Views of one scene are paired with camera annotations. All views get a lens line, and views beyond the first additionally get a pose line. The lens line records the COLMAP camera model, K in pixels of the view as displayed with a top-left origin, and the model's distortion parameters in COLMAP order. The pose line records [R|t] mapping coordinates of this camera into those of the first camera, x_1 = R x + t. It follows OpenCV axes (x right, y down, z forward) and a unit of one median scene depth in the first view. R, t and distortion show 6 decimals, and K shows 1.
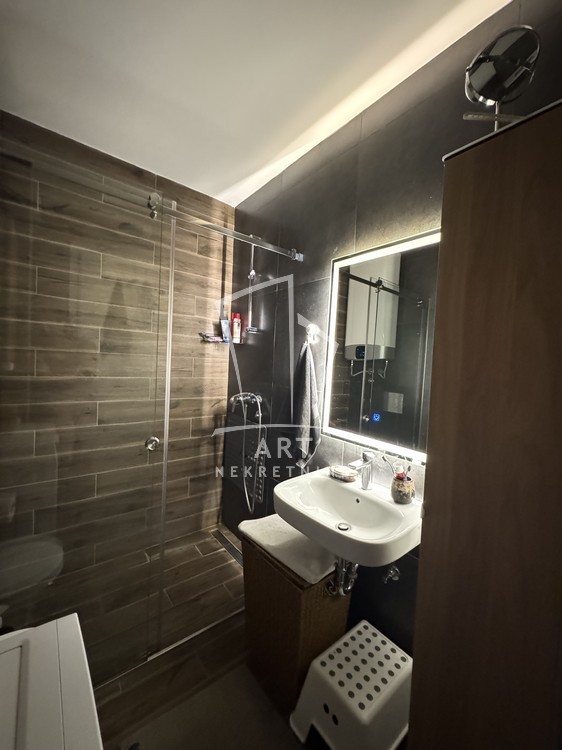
lens RADIAL K [[300.0, 0, 278.9], [0, 300.0, 372.8], [0, 0, 1]] dist [-0.001712, -0.000647]
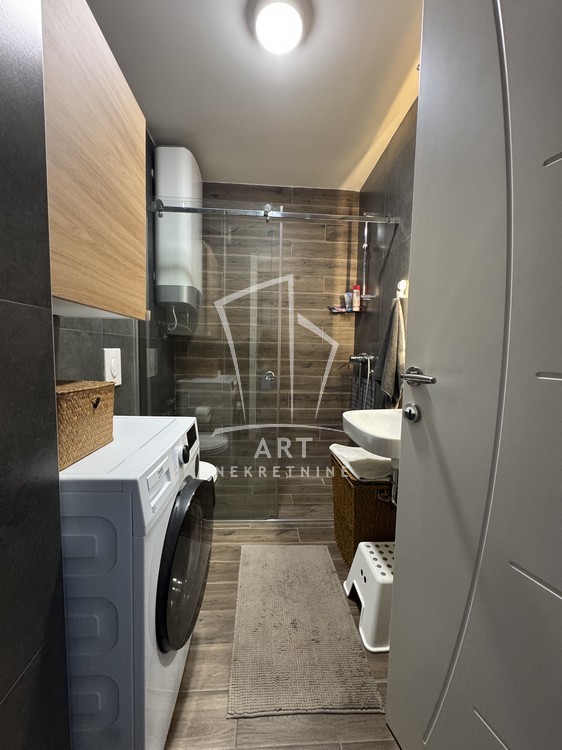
lens RADIAL K [[300.0, 0, 281.9], [0, 300.0, 375.2], [0, 0, 1]] dist [-0.001712, -0.000647]
pose [[0.821880, 0.014537, -0.569476, 0.274294], [0.000148, 0.999669, 0.025733, 0.112555], [0.569661, -0.021234, 0.821605, -0.106771]]
